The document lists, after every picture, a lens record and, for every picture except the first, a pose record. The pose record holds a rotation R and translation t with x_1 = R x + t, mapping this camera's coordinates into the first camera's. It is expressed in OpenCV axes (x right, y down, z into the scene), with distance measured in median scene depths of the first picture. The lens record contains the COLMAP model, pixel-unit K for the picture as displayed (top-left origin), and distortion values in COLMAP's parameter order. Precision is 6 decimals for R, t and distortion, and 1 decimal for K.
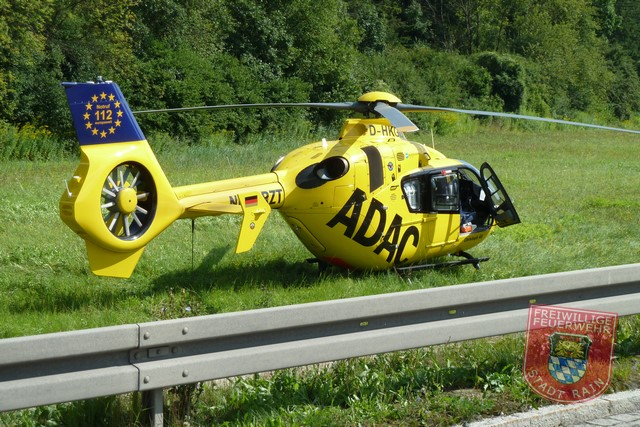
lens RADIAL K [[1587.7, 0, 320.0], [0, 1587.7, 212.4], [0, 0, 1]] dist [-0.624175, 0.000000]
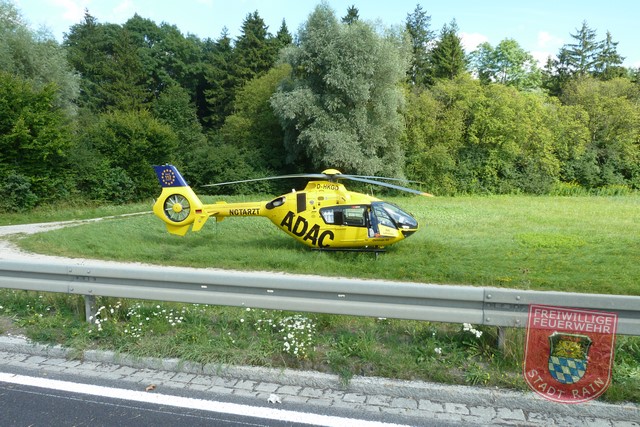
lens RADIAL K [[492.9, 0, 316.3], [0, 492.9, 213.0], [0, 0, 1]] dist [-0.020928, -0.009445]
pose [[0.531915, 0.074856, -0.843483, 0.648202], [-0.065030, 0.996755, 0.047450, -0.048702], [0.844297, 0.029612, 0.535056, 0.639092]]
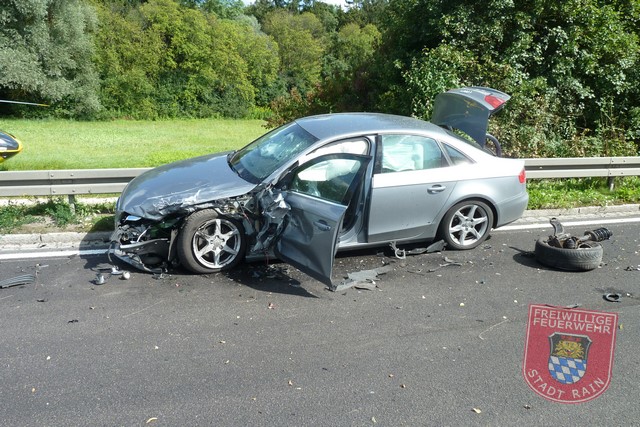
lens RADIAL K [[492.9, 0, 323.4], [0, 492.9, 209.4], [0, 0, 1]] dist [-0.020928, -0.009445]
pose [[0.860840, 0.130348, -0.491899, 0.893875], [-0.058771, 0.985635, 0.158332, -0.056676], [0.505471, -0.107390, 0.856135, 0.736214]]
